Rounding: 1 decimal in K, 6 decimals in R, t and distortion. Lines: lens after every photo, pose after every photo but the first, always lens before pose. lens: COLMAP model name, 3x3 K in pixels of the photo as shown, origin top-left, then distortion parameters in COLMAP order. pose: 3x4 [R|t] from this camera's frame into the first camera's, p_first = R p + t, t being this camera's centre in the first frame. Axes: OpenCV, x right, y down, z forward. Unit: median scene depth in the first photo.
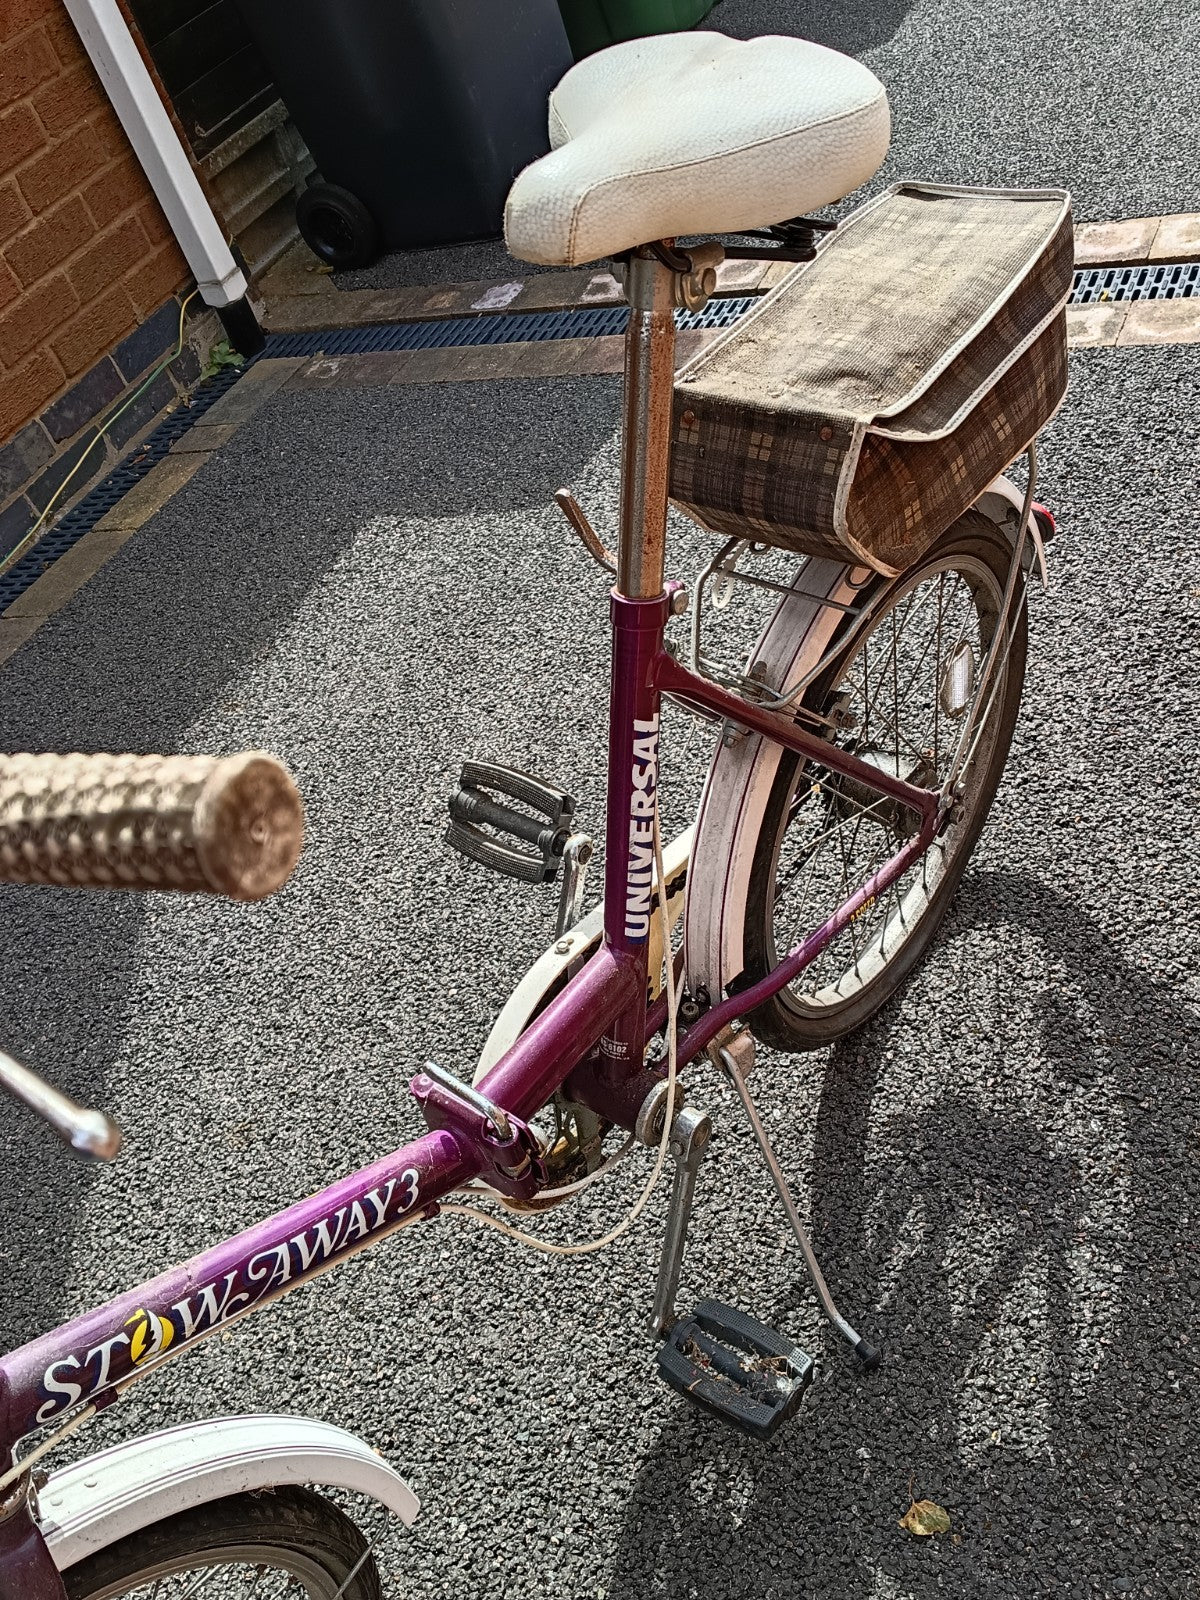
lens RADIAL K [[1524.8, 0, 585.3], [0, 1524.8, 792.3], [0, 0, 1]] dist [0.135773, -0.337722]
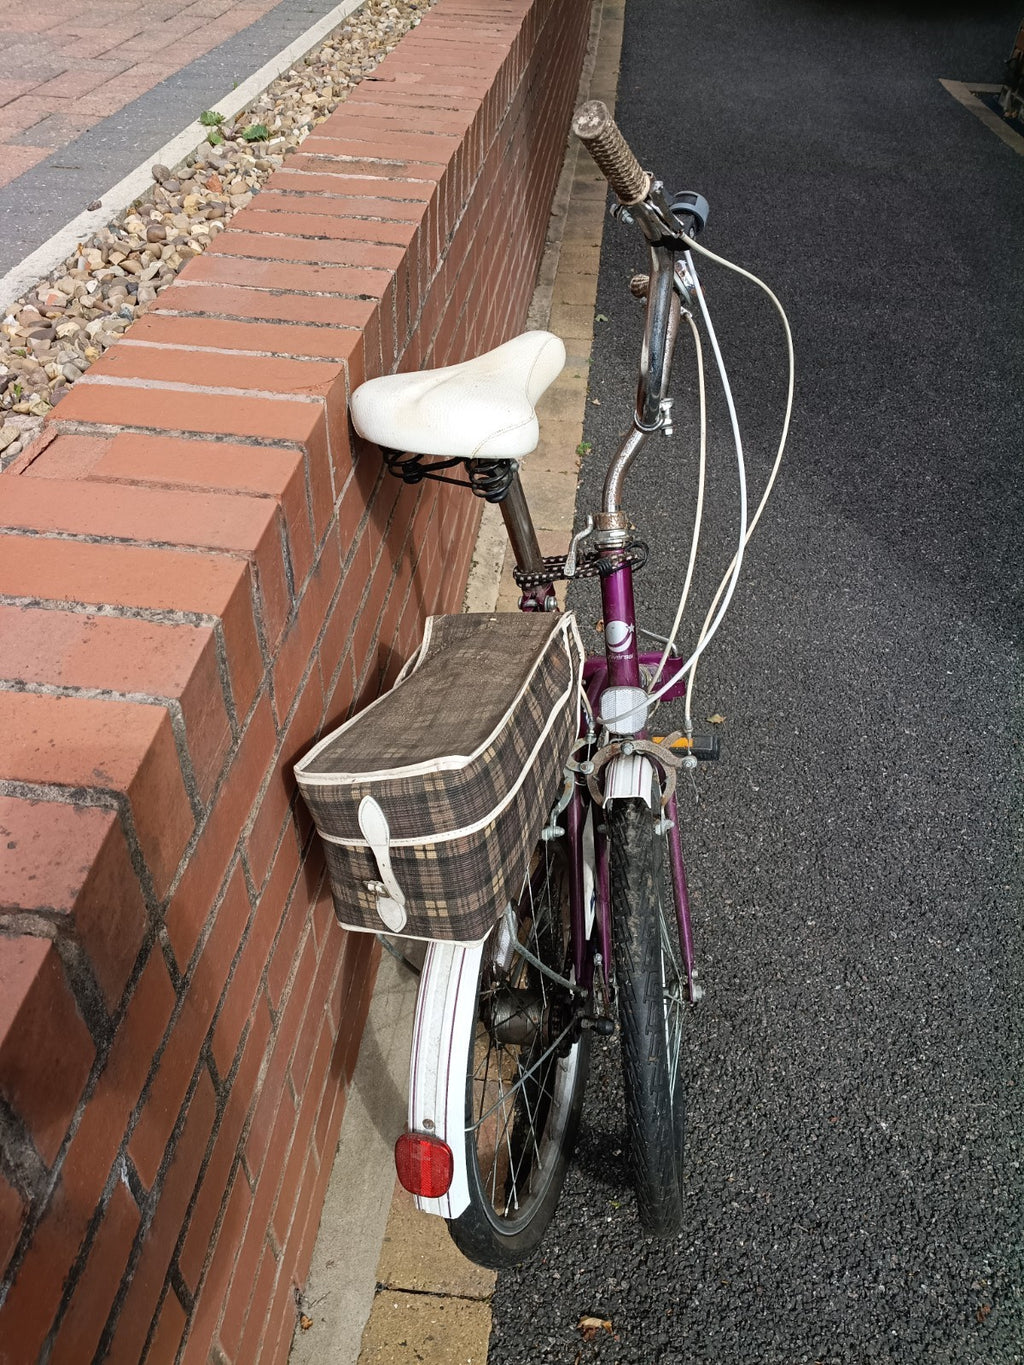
lens RADIAL K [[1026.6, 0, 522.4], [0, 1026.6, 699.7], [0, 0, 1]] dist [-0.003358, -0.032873]
pose [[-0.902020, 0.419808, -0.100607, 0.489106], [-0.084070, 0.057762, 0.994784, -0.844227], [0.423430, 0.905773, -0.016809, 0.663806]]
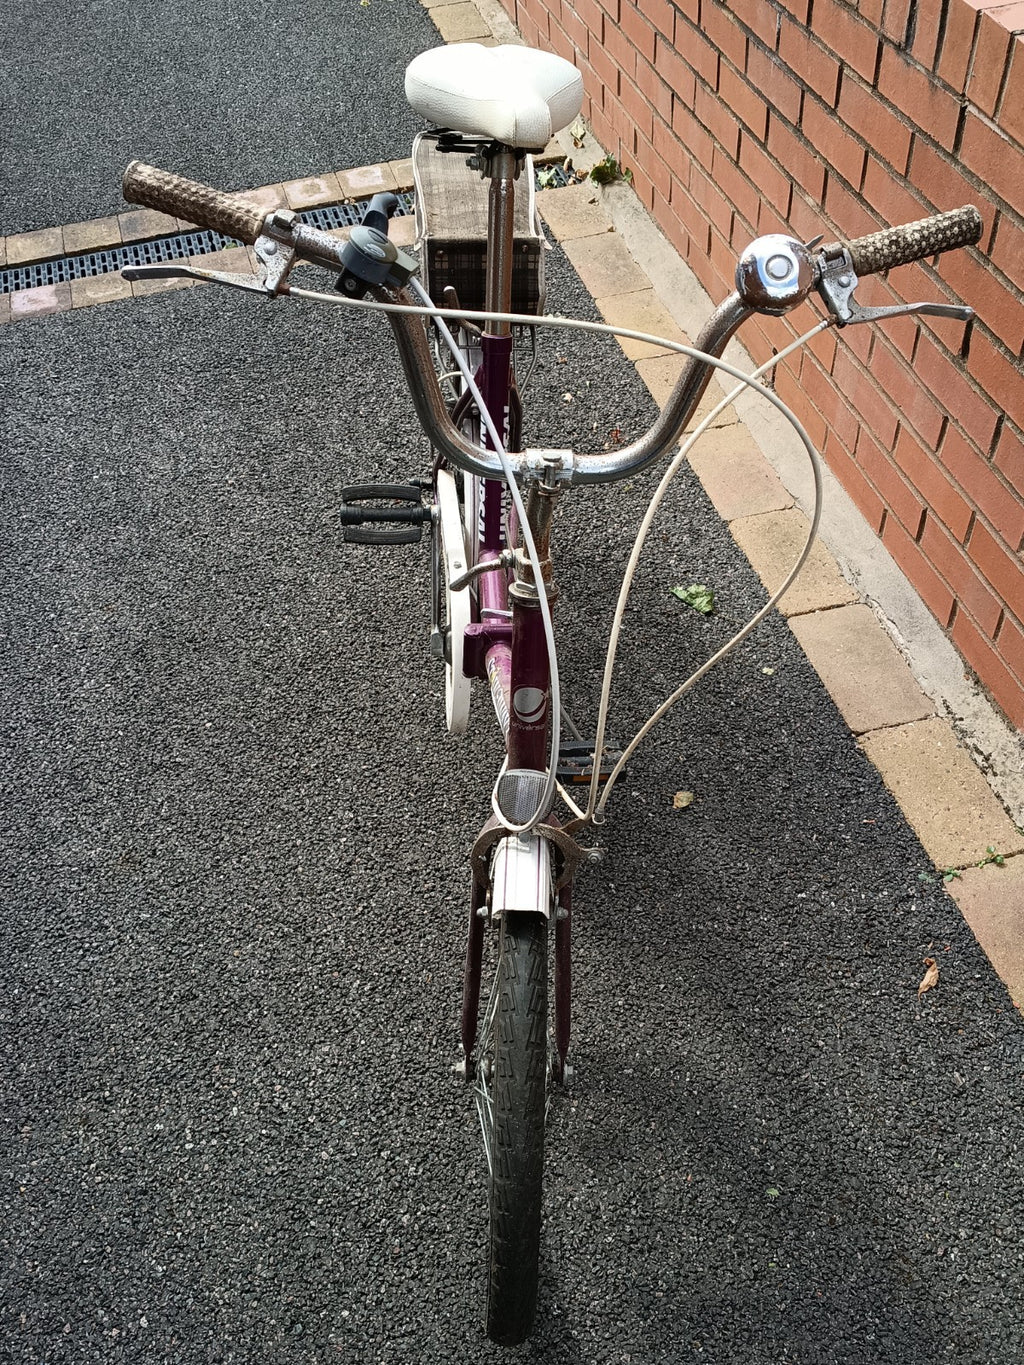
lens RADIAL K [[1262.4, 0, 507.1], [0, 1262.4, 687.7], [0, 0, 1]] dist [0.111535, -0.272570]
pose [[0.725974, -0.309565, 0.614110, -0.728253], [0.320711, 0.942312, 0.095877, 0.089791], [-0.608363, 0.127348, 0.783375, -0.119231]]
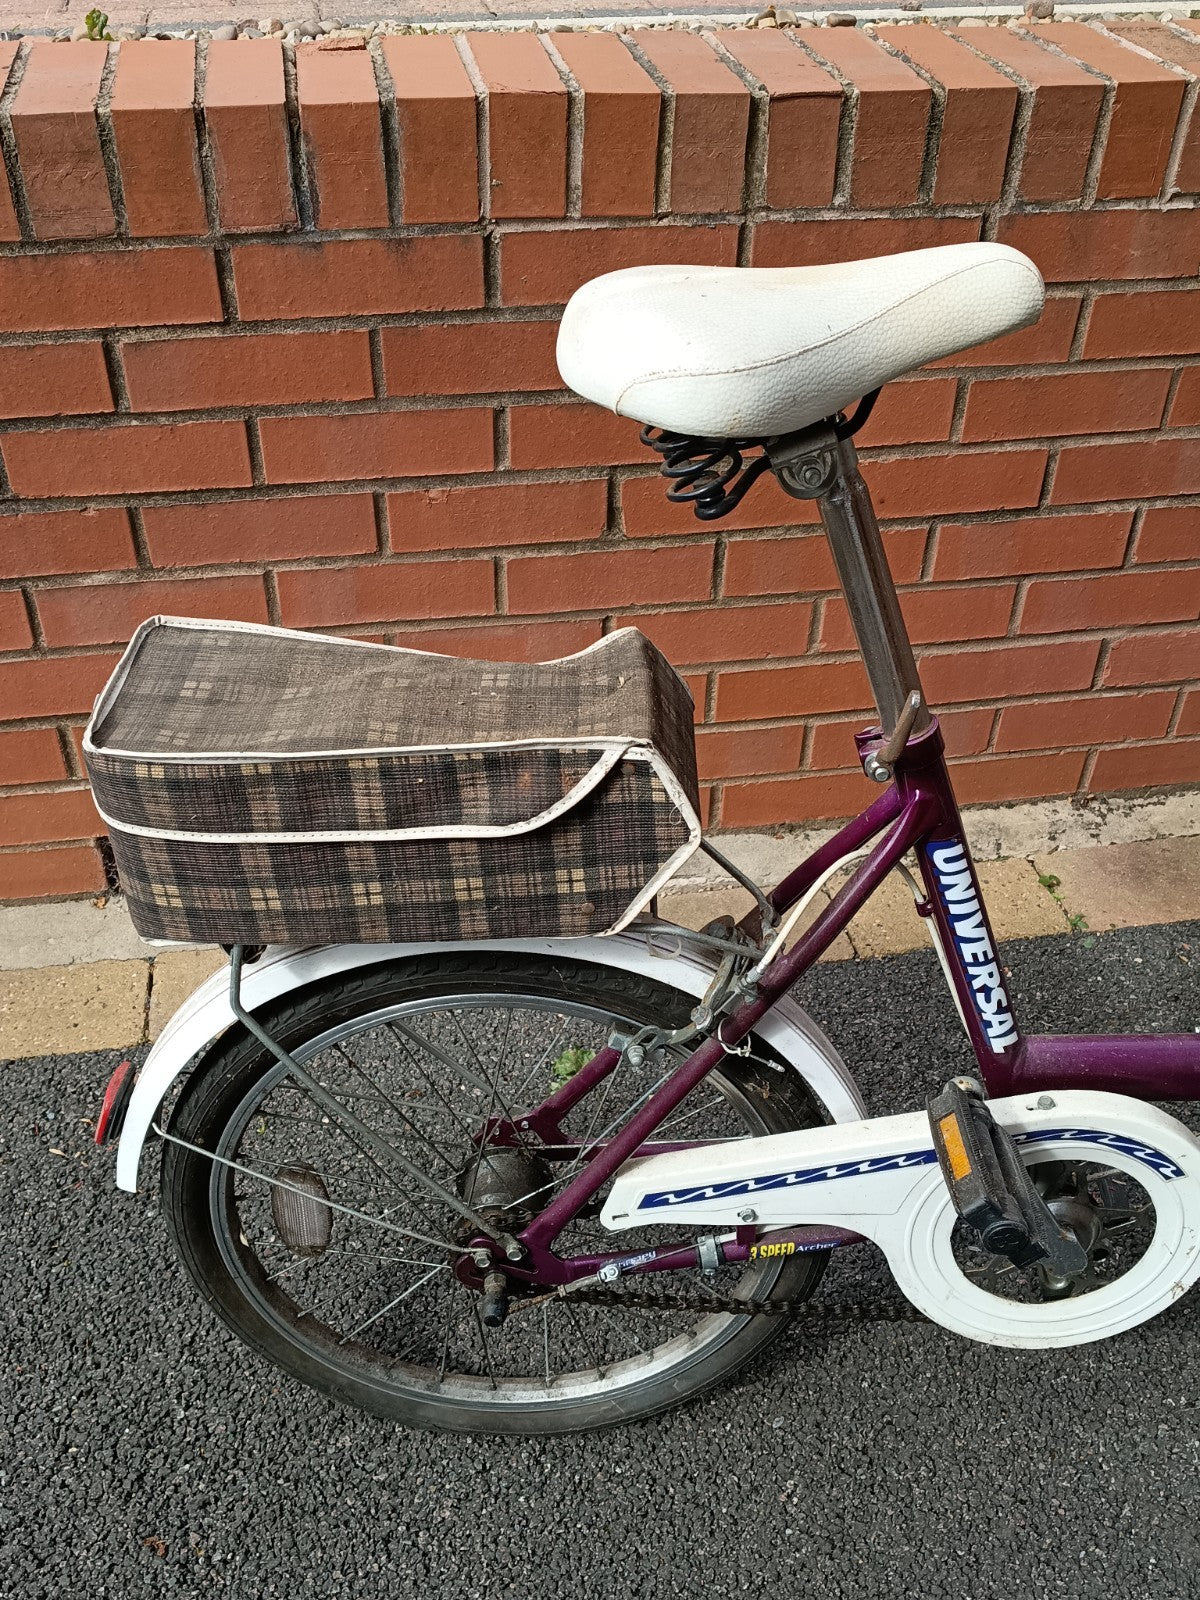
lens RADIAL K [[1514.7, 0, 594.2], [0, 1514.7, 793.4], [0, 0, 1]] dist [0.146599, -0.376102]
pose [[-0.587413, -0.243358, 0.771831, -0.424507], [0.642325, 0.439967, 0.627572, -0.593477], [-0.492305, 0.864411, -0.102127, 0.861330]]
